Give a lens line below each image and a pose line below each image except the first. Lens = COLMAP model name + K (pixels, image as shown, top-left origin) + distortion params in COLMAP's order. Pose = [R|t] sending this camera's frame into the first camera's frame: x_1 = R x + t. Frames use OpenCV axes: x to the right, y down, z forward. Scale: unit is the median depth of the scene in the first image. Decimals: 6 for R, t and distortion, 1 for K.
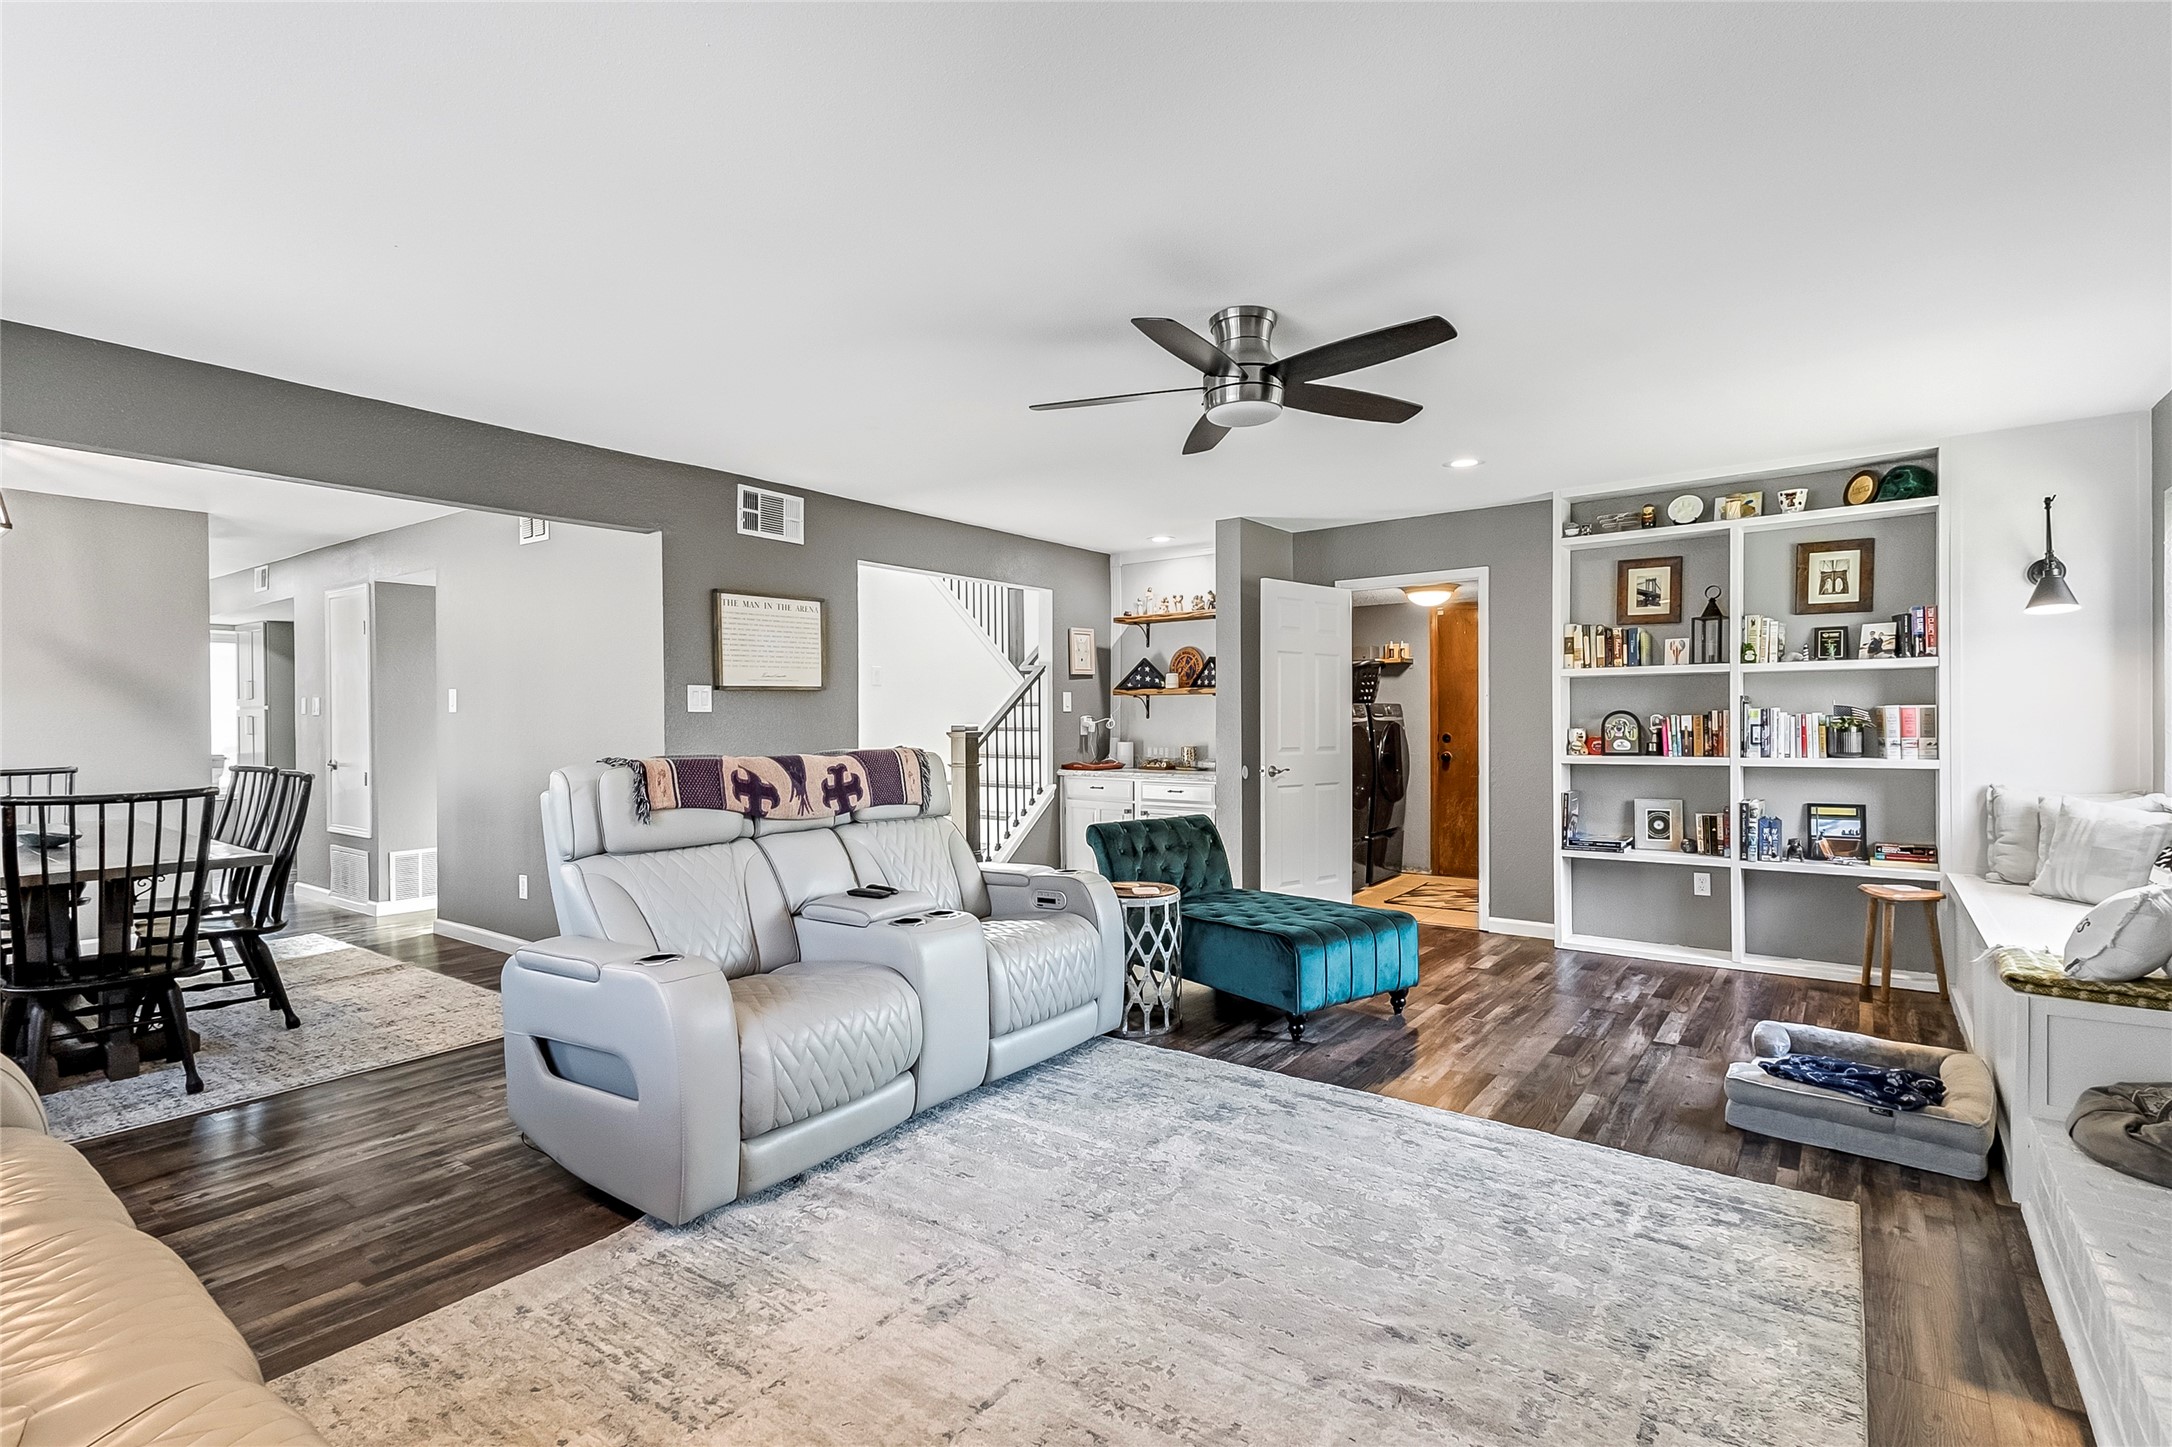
lens RADIAL K [[1019.0, 0, 1099.4], [0, 1019.0, 724.9], [0, 0, 1]] dist [0.020854, -0.004981]
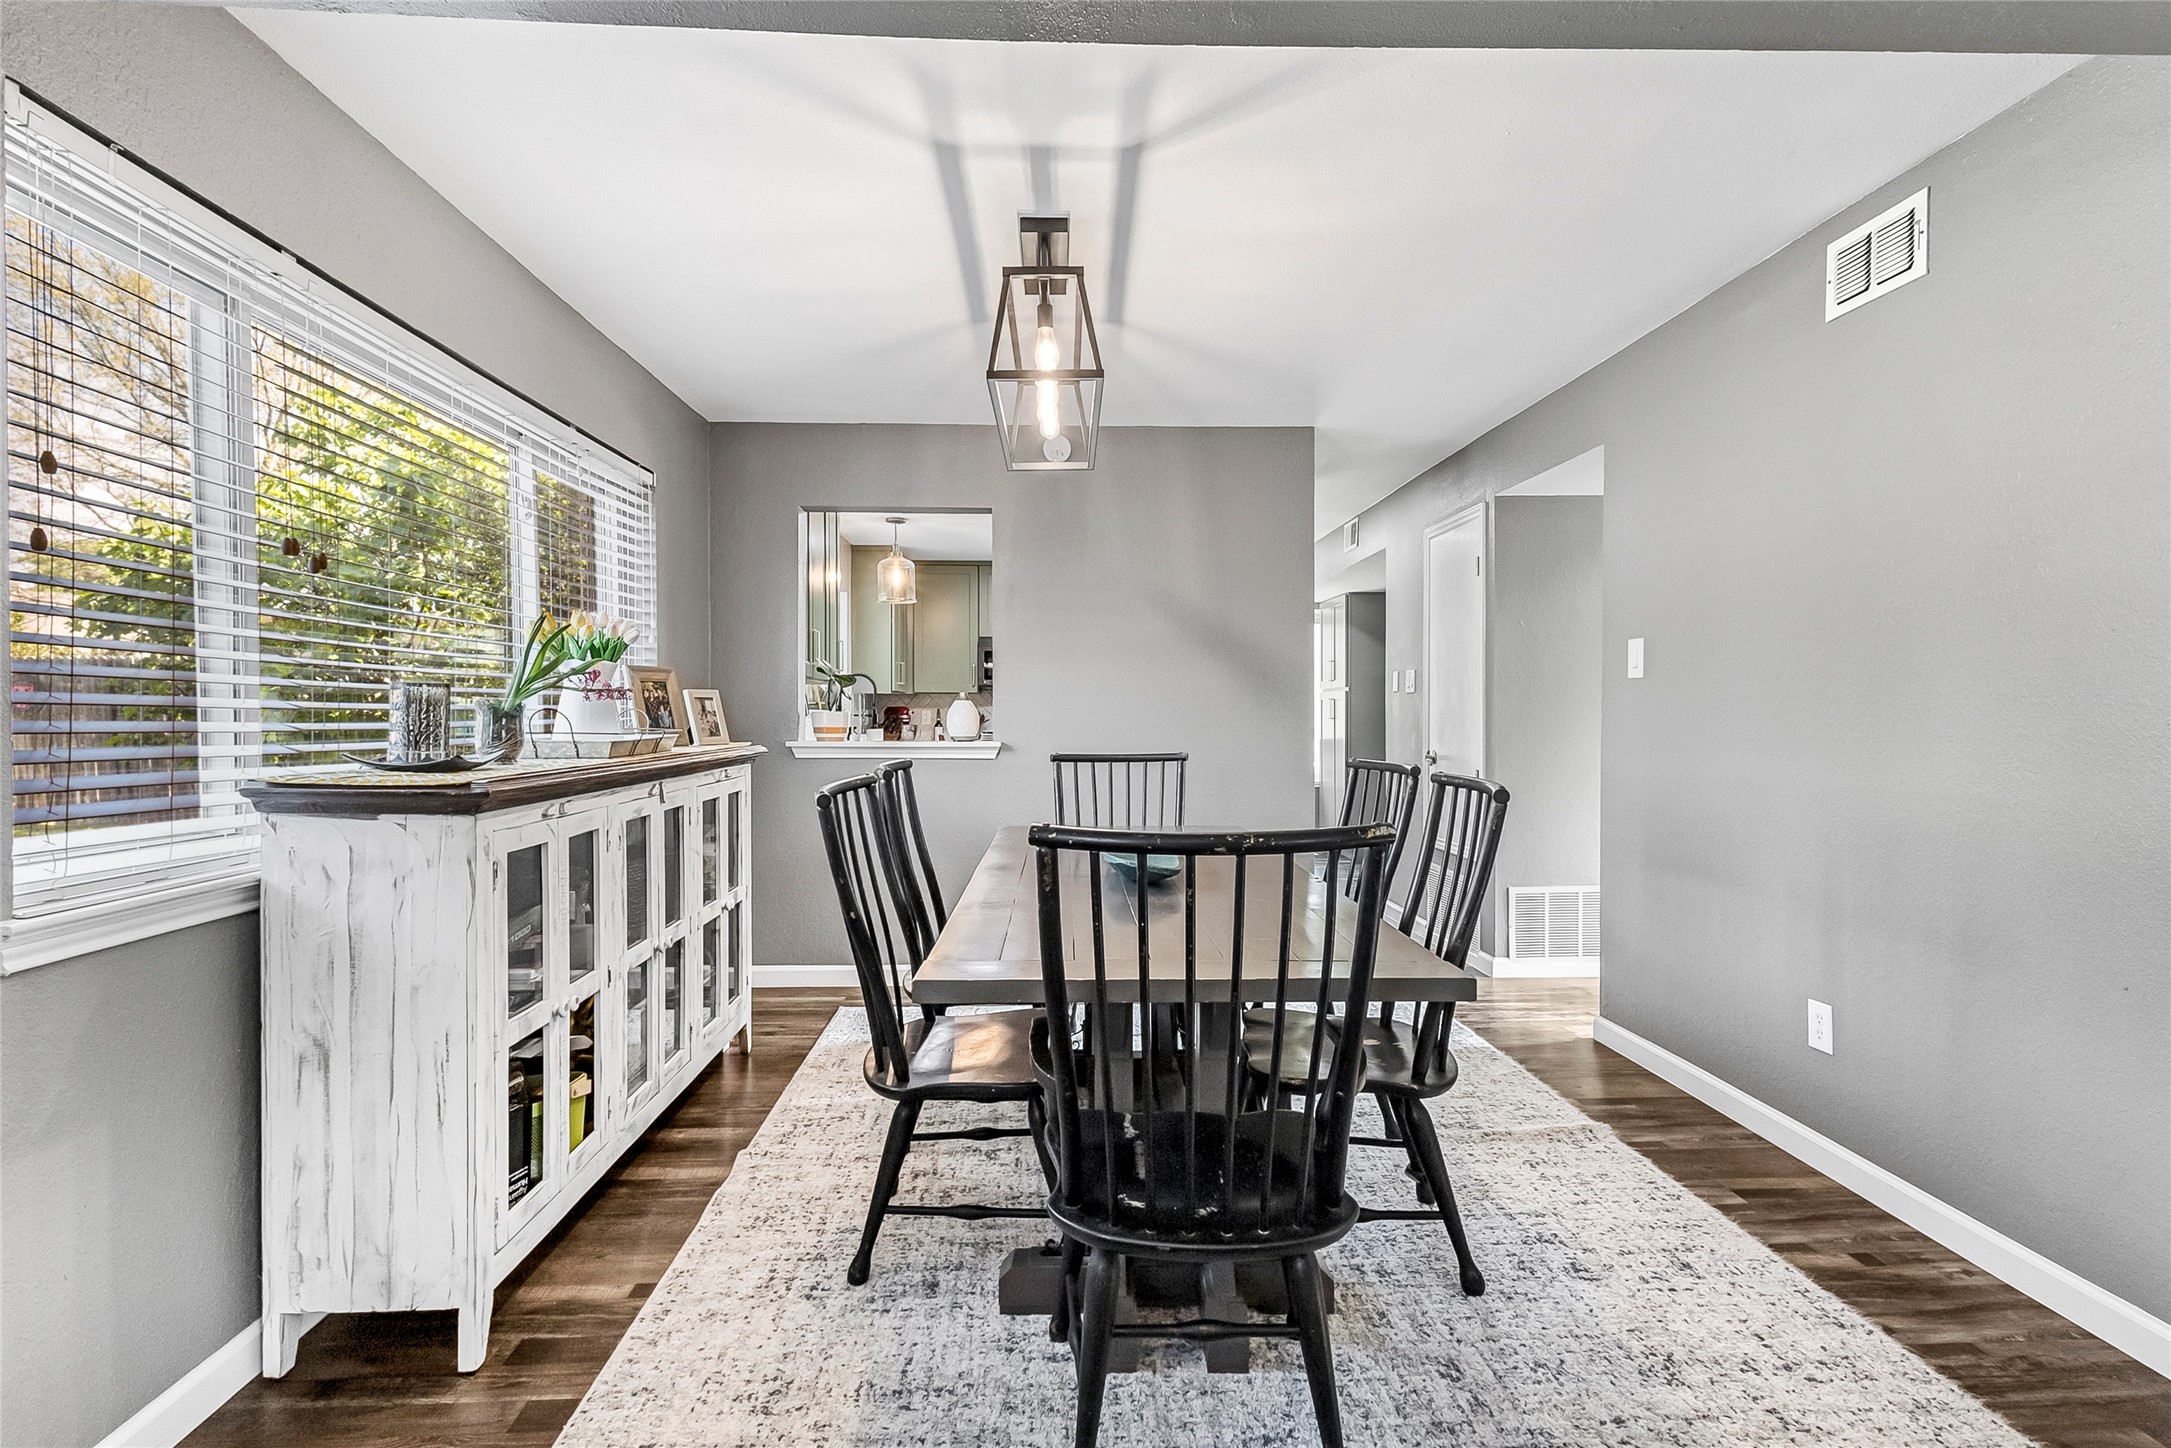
lens RADIAL K [[1018.5, 0, 1087.4], [0, 1018.5, 726.3], [0, 0, 1]] dist [0.020854, -0.004981]
pose [[0.621430, 0.012287, -0.783373, -0.432581], [-0.005482, 0.999921, 0.011335, 0.012142], [0.783450, -0.002749, 0.621448, 0.460804]]
